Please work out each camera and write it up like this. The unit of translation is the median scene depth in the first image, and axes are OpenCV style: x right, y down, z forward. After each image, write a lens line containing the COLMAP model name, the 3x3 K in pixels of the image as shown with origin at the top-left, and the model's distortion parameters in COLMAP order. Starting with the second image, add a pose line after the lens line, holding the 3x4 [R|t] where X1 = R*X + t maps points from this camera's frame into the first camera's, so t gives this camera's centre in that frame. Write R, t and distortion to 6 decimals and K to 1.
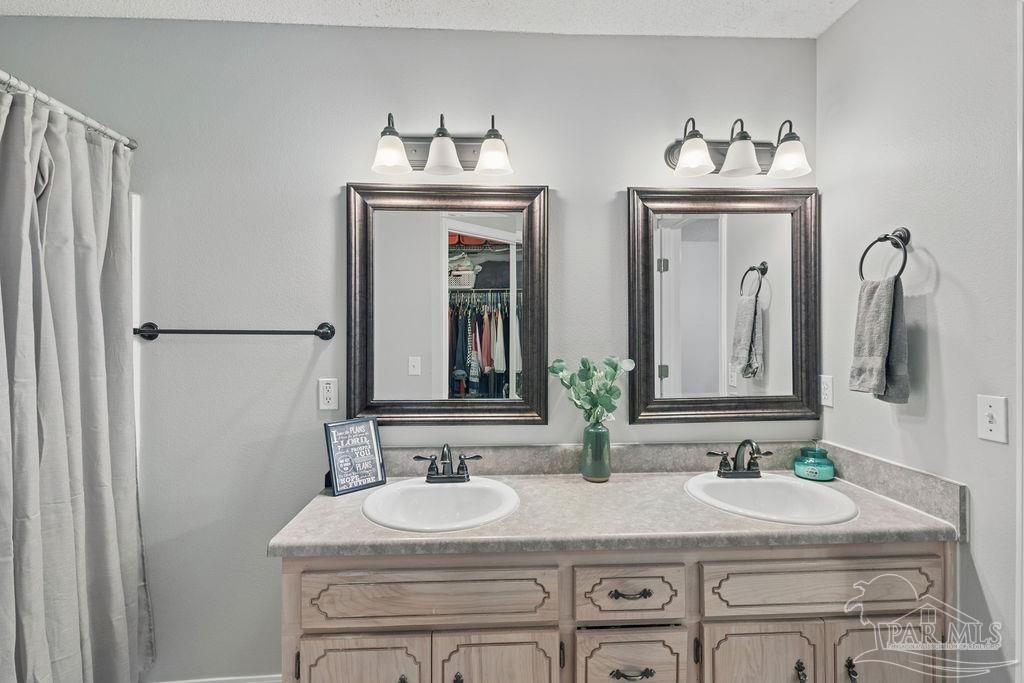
lens RADIAL K [[470.5, 0, 515.7], [0, 470.5, 335.6], [0, 0, 1]] dist [0.002510, 0.000126]
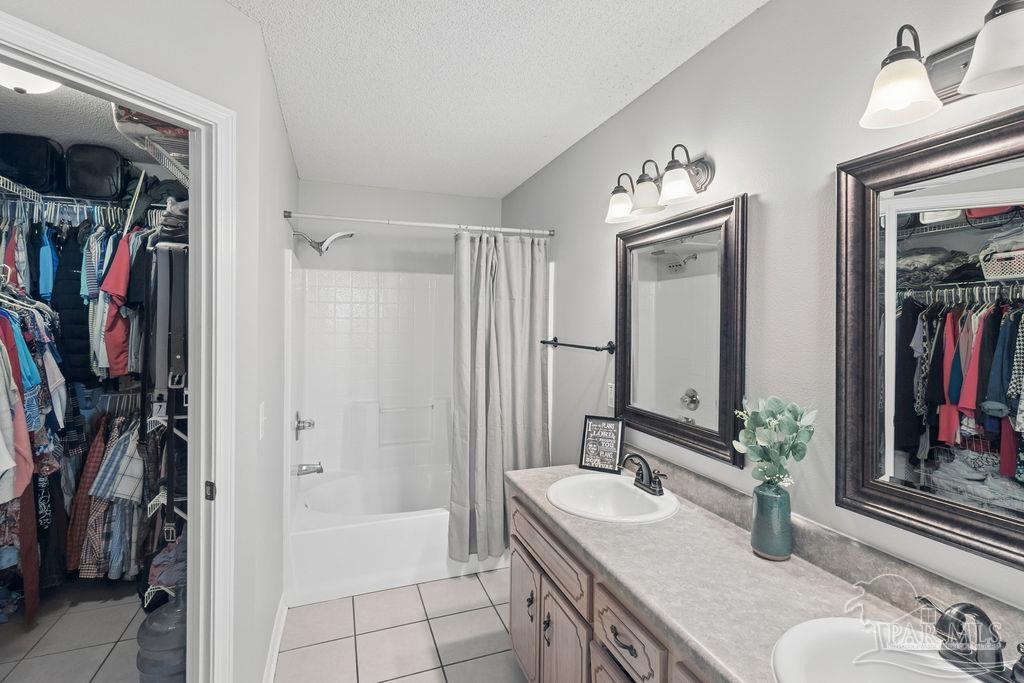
lens RADIAL K [[484.8, 0, 508.6], [0, 484.8, 316.9], [0, 0, 1]] dist [-0.000661, -0.000142]
pose [[0.273508, -0.004693, -0.961858, 0.847270], [-0.003369, 0.999977, -0.005837, -0.088960], [0.961864, 0.004837, 0.273486, 0.356596]]
